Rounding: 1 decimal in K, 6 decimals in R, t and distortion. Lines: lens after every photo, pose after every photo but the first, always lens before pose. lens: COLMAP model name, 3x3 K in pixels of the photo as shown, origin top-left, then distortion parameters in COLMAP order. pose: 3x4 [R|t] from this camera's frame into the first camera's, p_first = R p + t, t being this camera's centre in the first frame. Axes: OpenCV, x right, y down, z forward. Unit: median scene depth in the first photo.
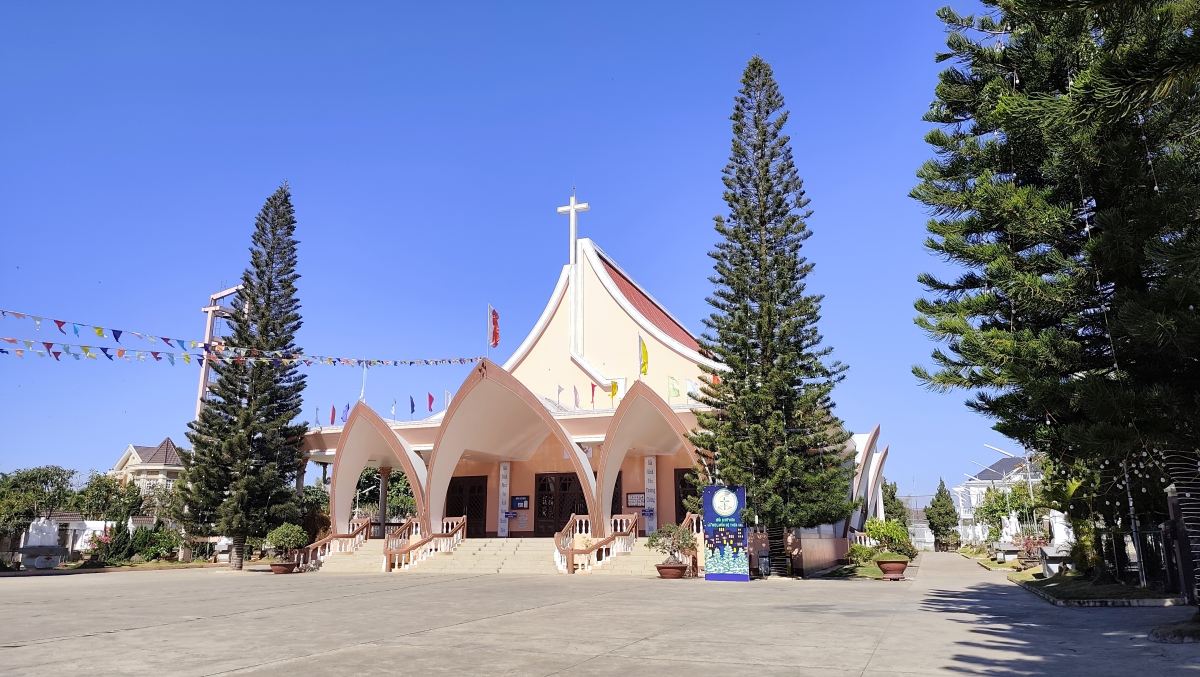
lens RADIAL K [[797.0, 0, 602.1], [0, 797.0, 343.1], [0, 0, 1]] dist [-0.006790, -0.004873]
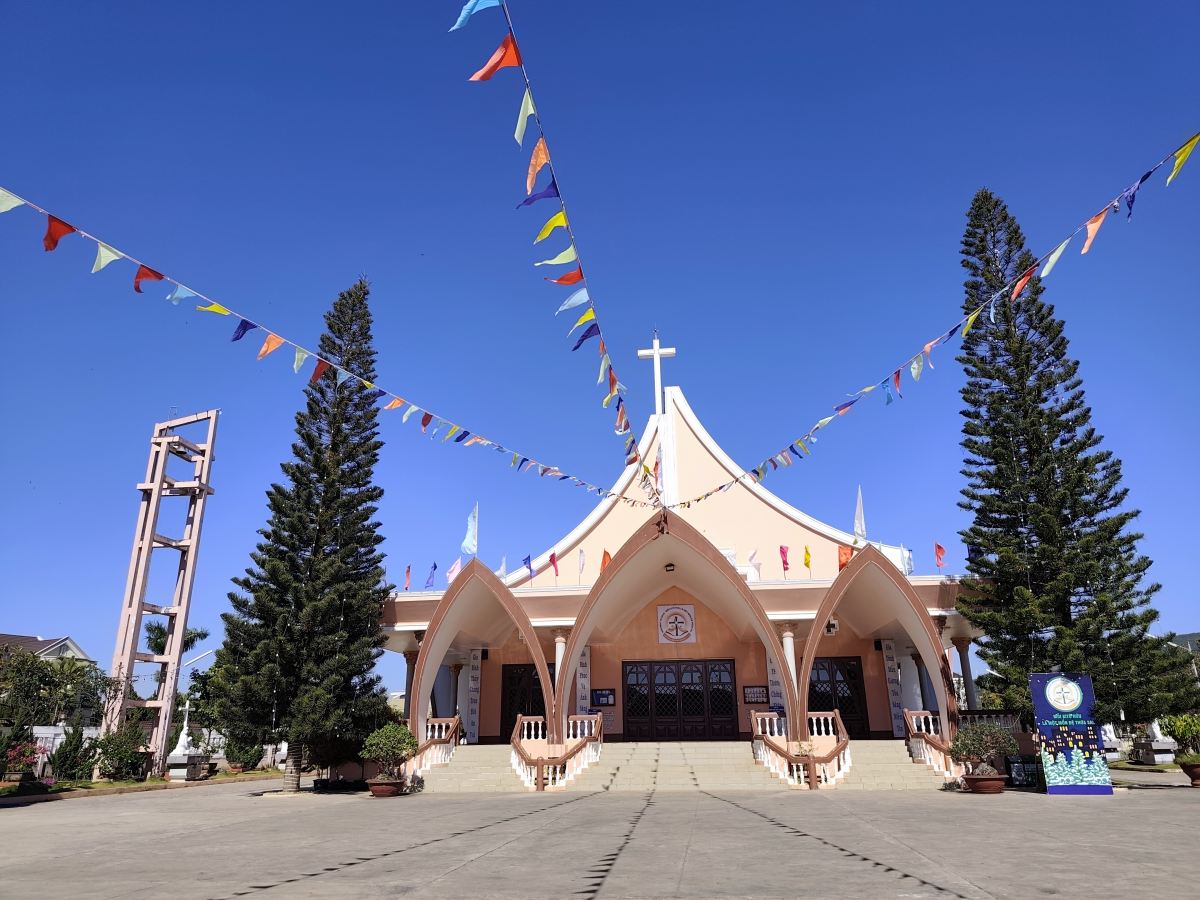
lens RADIAL K [[816.7, 0, 598.4], [0, 816.7, 447.2], [0, 0, 1]] dist [0.013637, -0.017602]
pose [[0.973687, 0.070932, 0.216571, -0.343858], [-0.047003, 0.992402, -0.113710, 0.046703], [-0.222991, 0.100538, 0.969622, 0.187590]]
